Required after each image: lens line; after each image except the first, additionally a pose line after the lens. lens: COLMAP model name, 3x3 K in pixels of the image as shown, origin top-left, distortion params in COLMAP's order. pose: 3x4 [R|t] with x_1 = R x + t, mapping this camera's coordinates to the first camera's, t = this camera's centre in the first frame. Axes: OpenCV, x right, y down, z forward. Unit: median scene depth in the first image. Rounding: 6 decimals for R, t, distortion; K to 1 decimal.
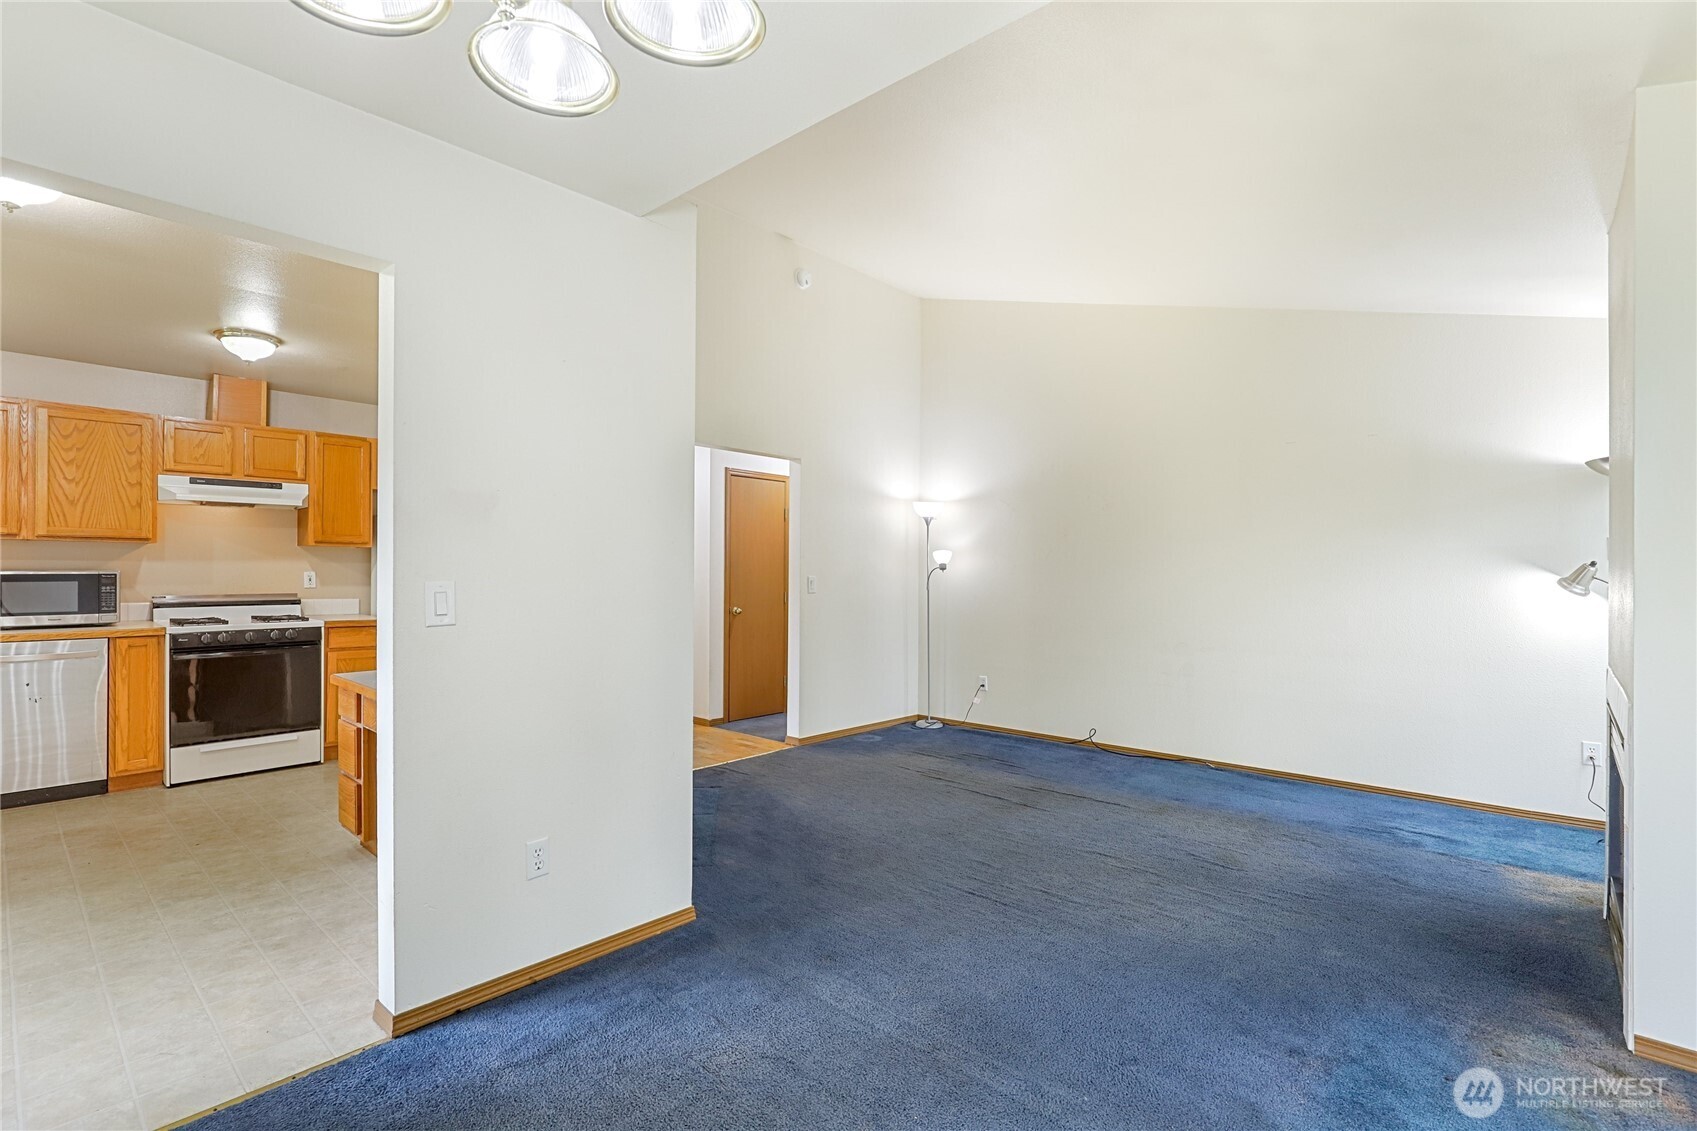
lens RADIAL K [[784.2, 0, 849.7], [0, 784.2, 572.9], [0, 0, 1]] dist [-0.015476, 0.006361]
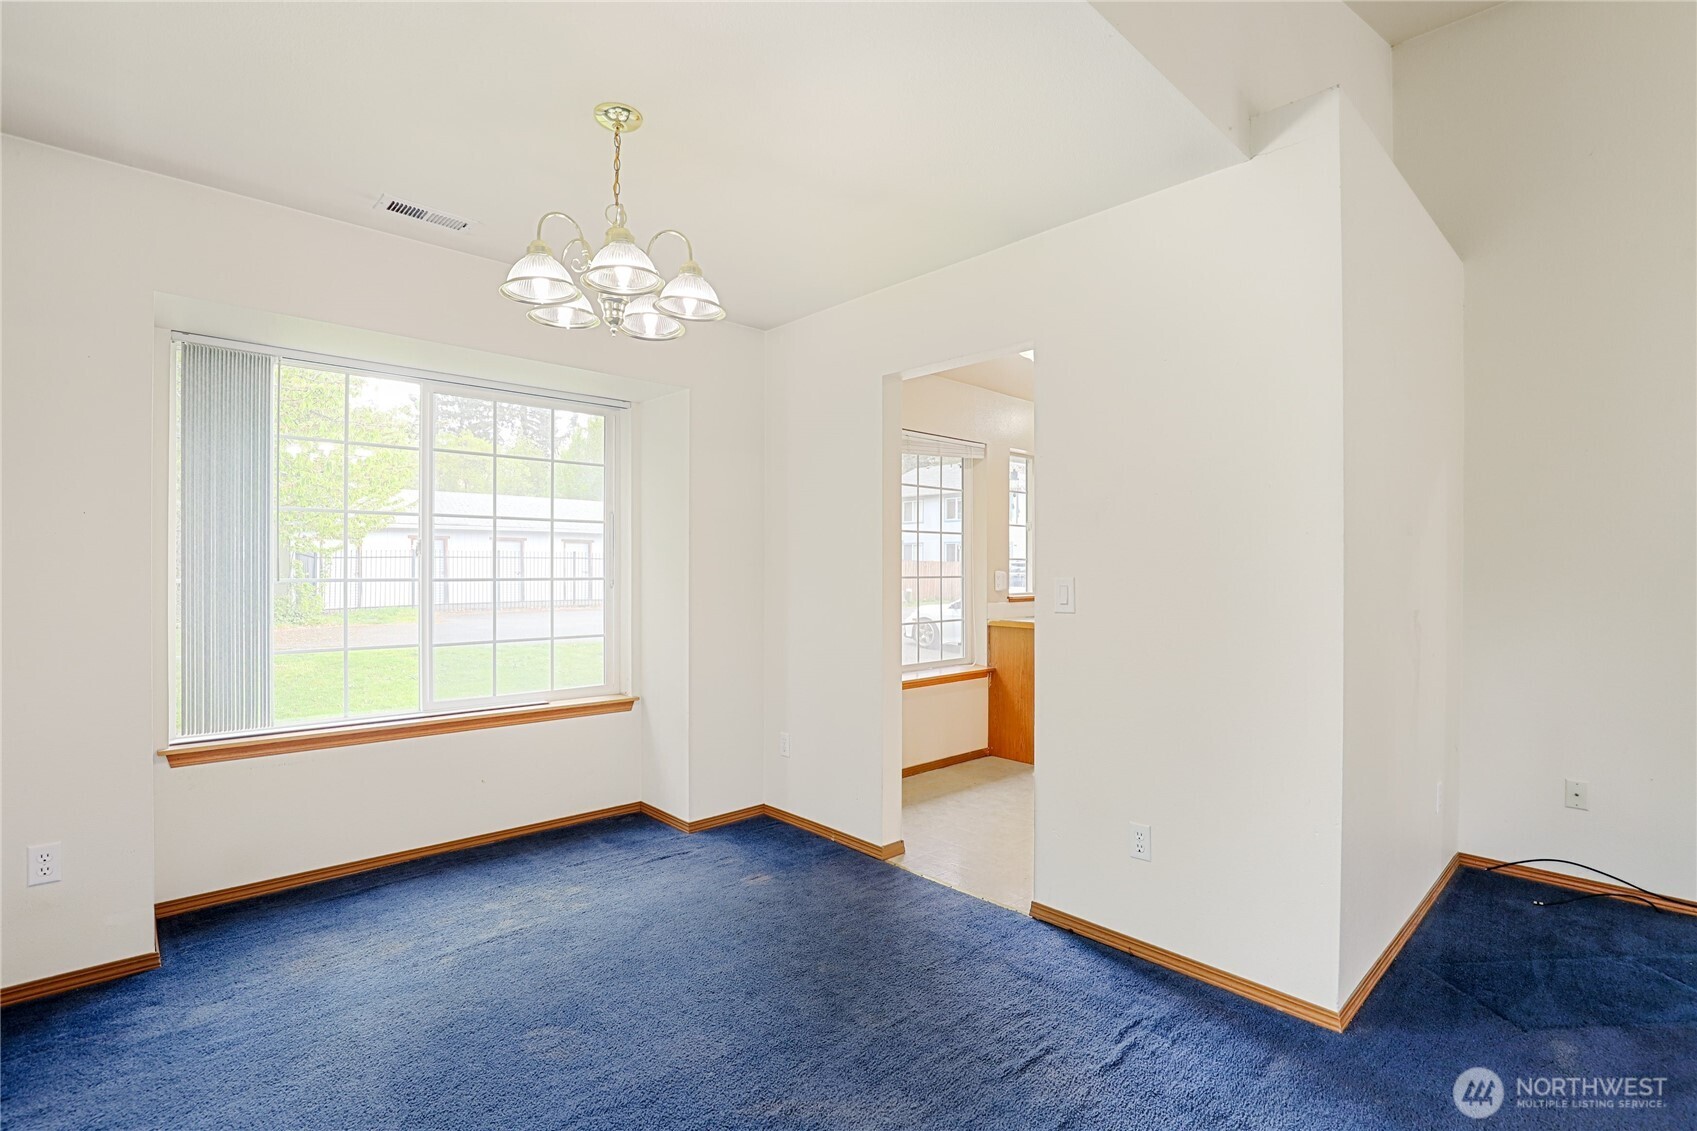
lens RADIAL K [[782.0, 0, 849.4], [0, 782.0, 569.3], [0, 0, 1]] dist [-0.024293, 0.000858]
pose [[-0.083010, -0.005086, -0.996536, 0.354794], [-0.005267, 0.999975, -0.004665, 0.002940], [0.996535, 0.004861, -0.083035, 0.362690]]
